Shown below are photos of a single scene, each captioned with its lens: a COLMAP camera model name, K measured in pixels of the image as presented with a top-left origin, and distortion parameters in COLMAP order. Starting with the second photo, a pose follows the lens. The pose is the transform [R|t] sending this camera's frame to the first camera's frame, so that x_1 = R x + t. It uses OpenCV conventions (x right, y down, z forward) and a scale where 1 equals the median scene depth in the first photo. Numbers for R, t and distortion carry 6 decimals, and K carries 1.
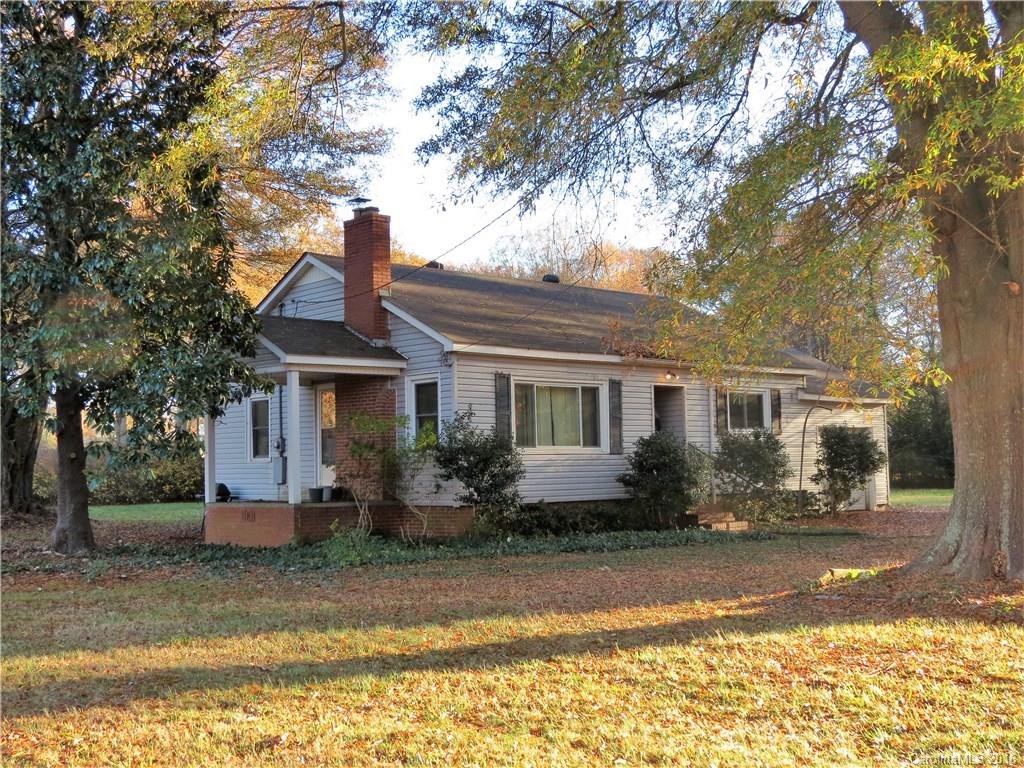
lens RADIAL K [[1303.2, 0, 512.0], [0, 1303.2, 384.0], [0, 0, 1]] dist [-0.007227, -0.003289]
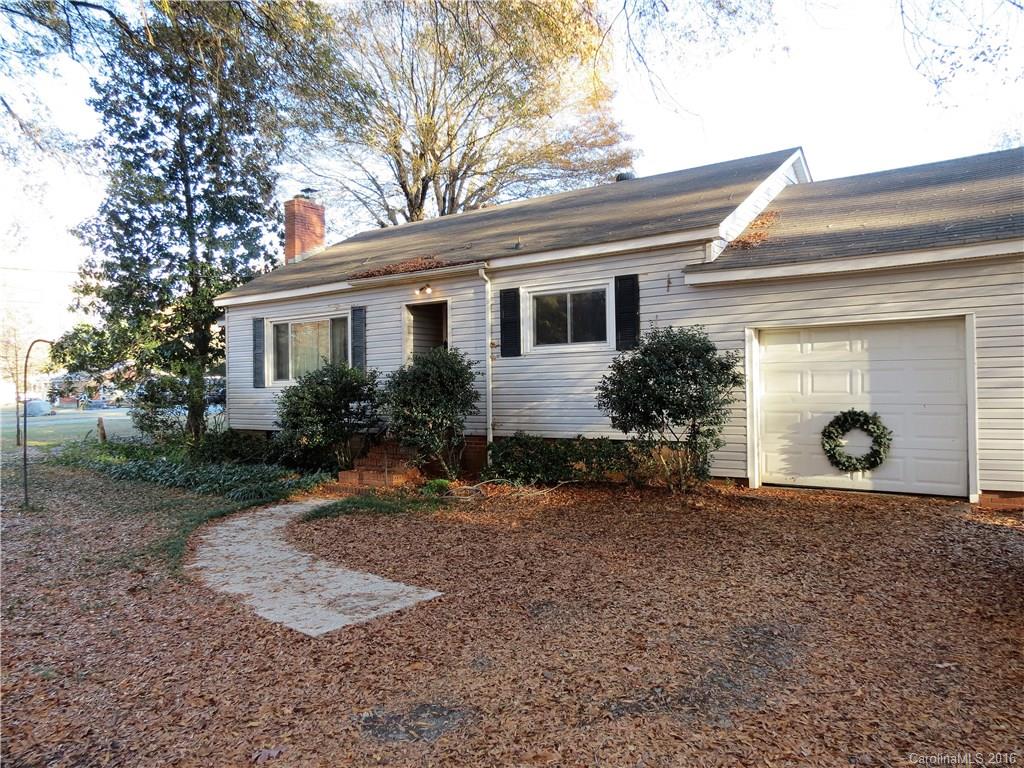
lens RADIAL K [[733.4, 0, 512.0], [0, 733.4, 384.0], [0, 0, 1]] dist [-0.006919, -0.002051]
pose [[0.163485, 0.060047, -0.984717, 0.643091], [0.119583, 0.989580, 0.080197, 0.023765], [0.979271, -0.130866, 0.154601, 1.059431]]
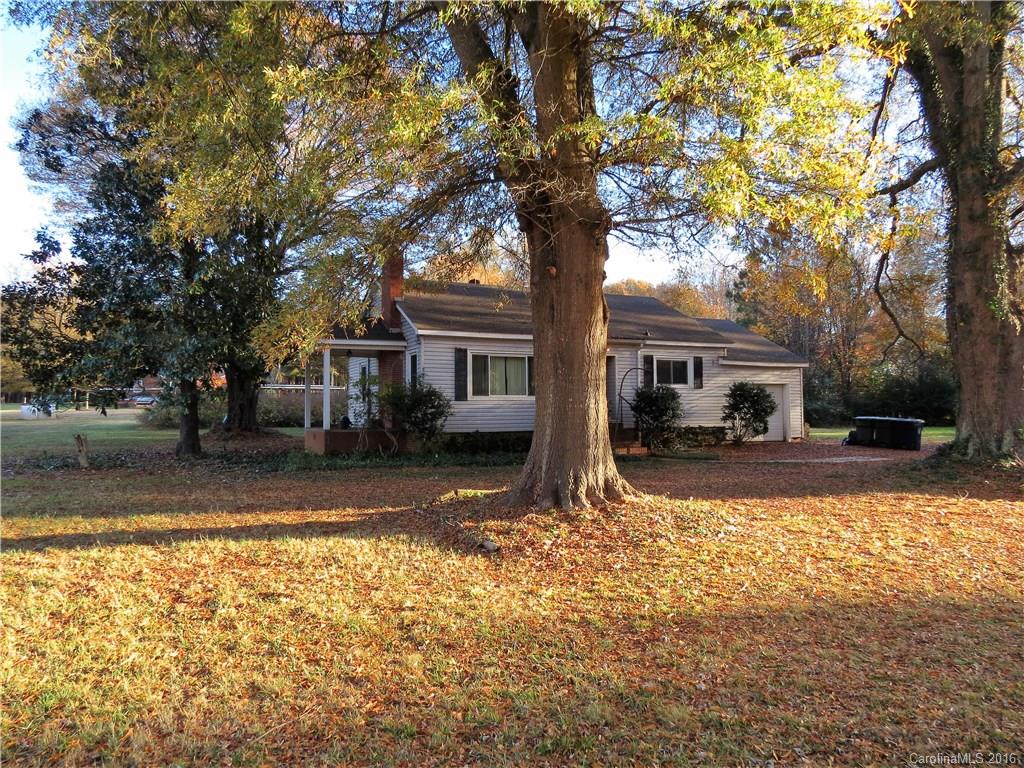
lens RADIAL K [[733.4, 0, 512.0], [0, 733.4, 384.0], [0, 0, 1]] dist [-0.006919, -0.002051]
pose [[0.947667, 0.003281, -0.319244, 0.315602], [0.008084, 0.999380, 0.034267, 0.004662], [0.319158, -0.035055, 0.947053, 0.179196]]
